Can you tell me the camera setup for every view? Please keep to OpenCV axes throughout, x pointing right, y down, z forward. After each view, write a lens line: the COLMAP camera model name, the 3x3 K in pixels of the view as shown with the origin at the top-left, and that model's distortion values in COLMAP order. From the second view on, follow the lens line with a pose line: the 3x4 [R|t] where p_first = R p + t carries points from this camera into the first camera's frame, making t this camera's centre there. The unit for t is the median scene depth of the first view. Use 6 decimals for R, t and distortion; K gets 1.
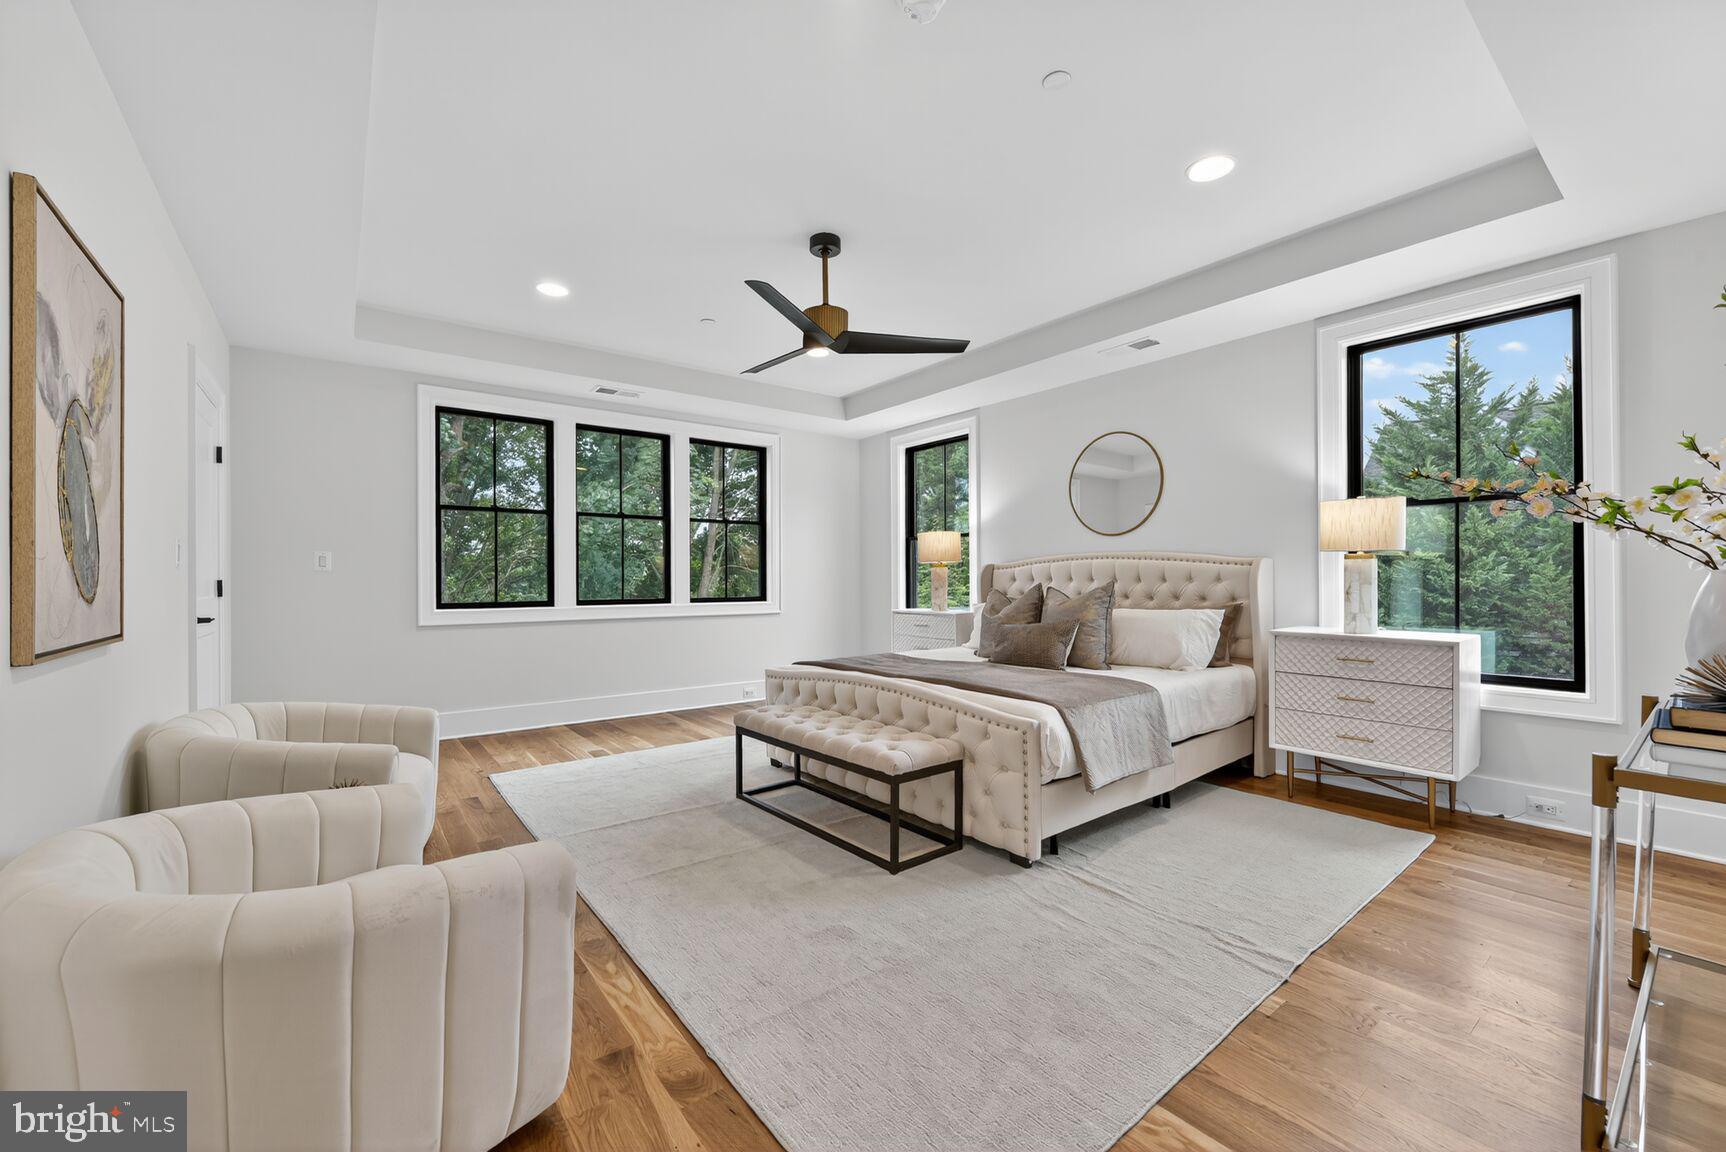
lens RADIAL K [[687.1, 0, 861.4], [0, 687.1, 582.2], [0, 0, 1]] dist [-0.003540, -0.000163]
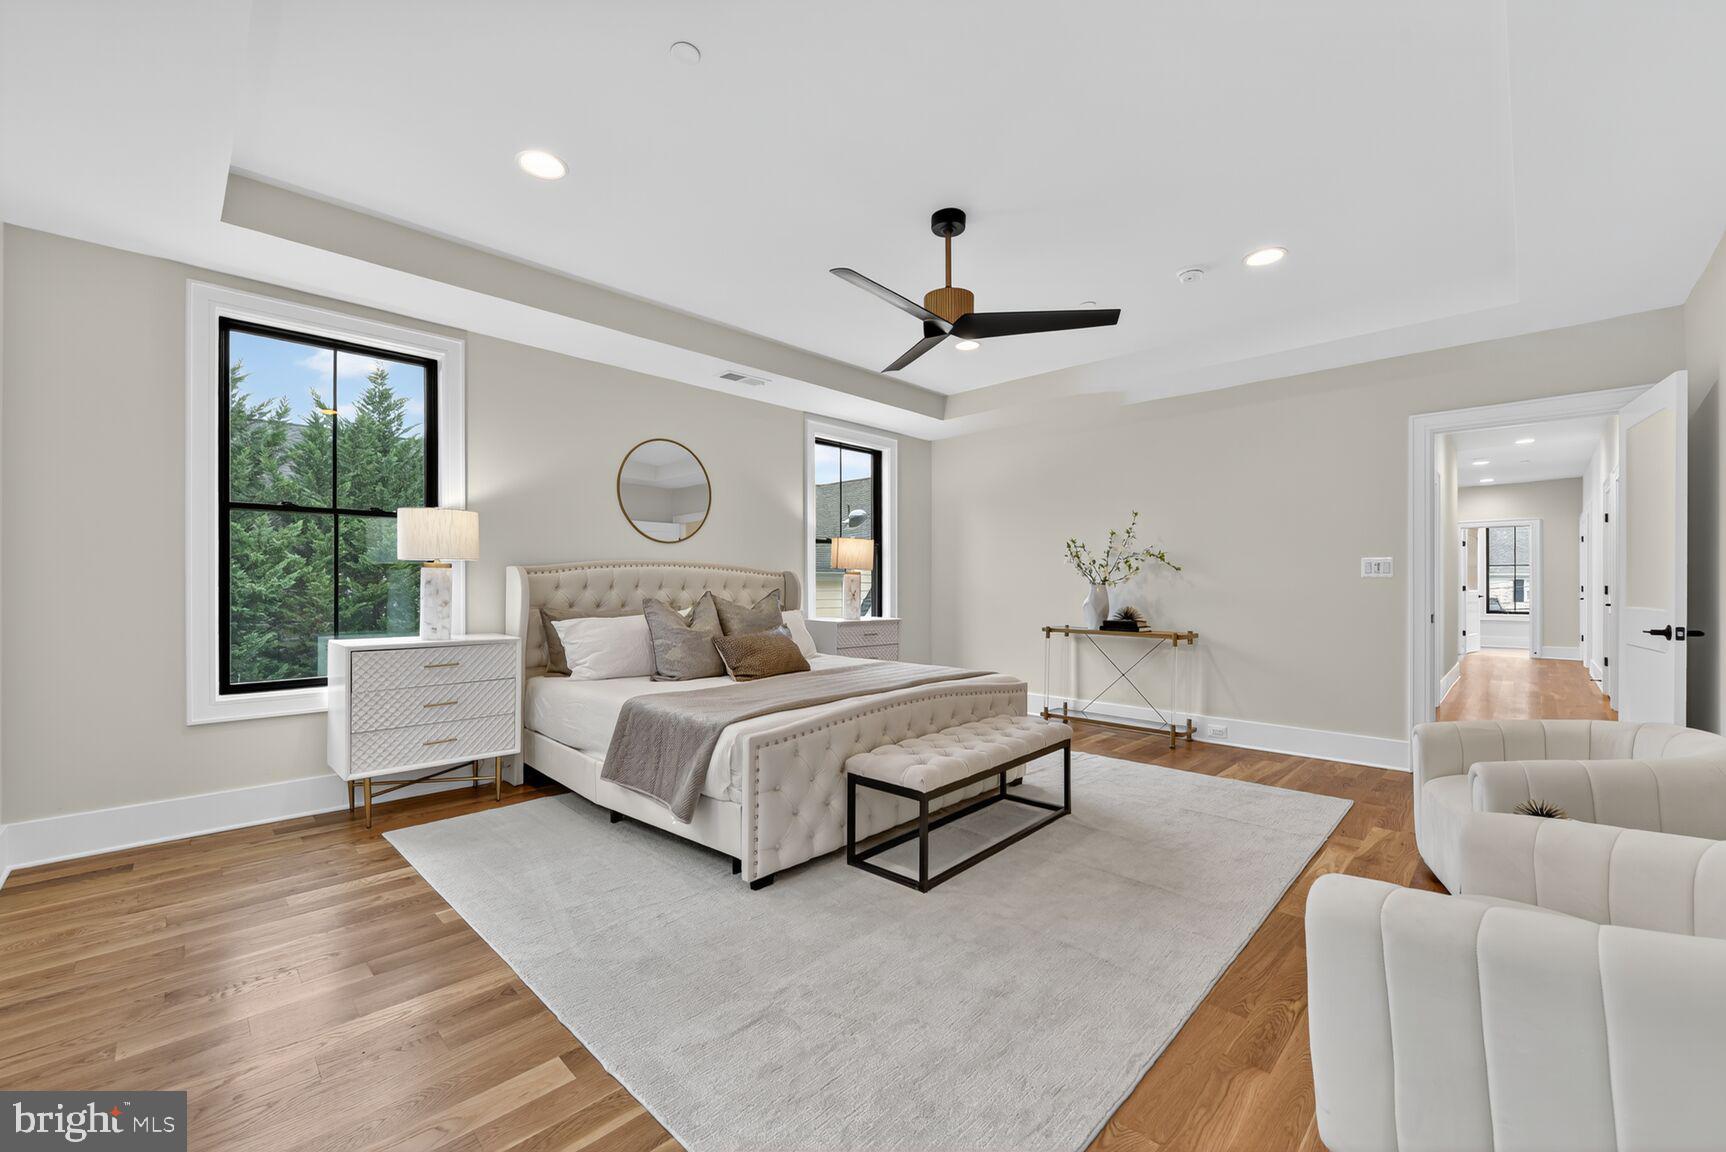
lens RADIAL K [[687.1, 0, 862.1], [0, 687.1, 578.9], [0, 0, 1]] dist [-0.003540, -0.000163]
pose [[-0.138174, 0.009934, 0.990358, -0.390764], [0.005612, 0.999941, -0.009247, -0.002992], [-0.990392, 0.004280, -0.138221, 0.513791]]
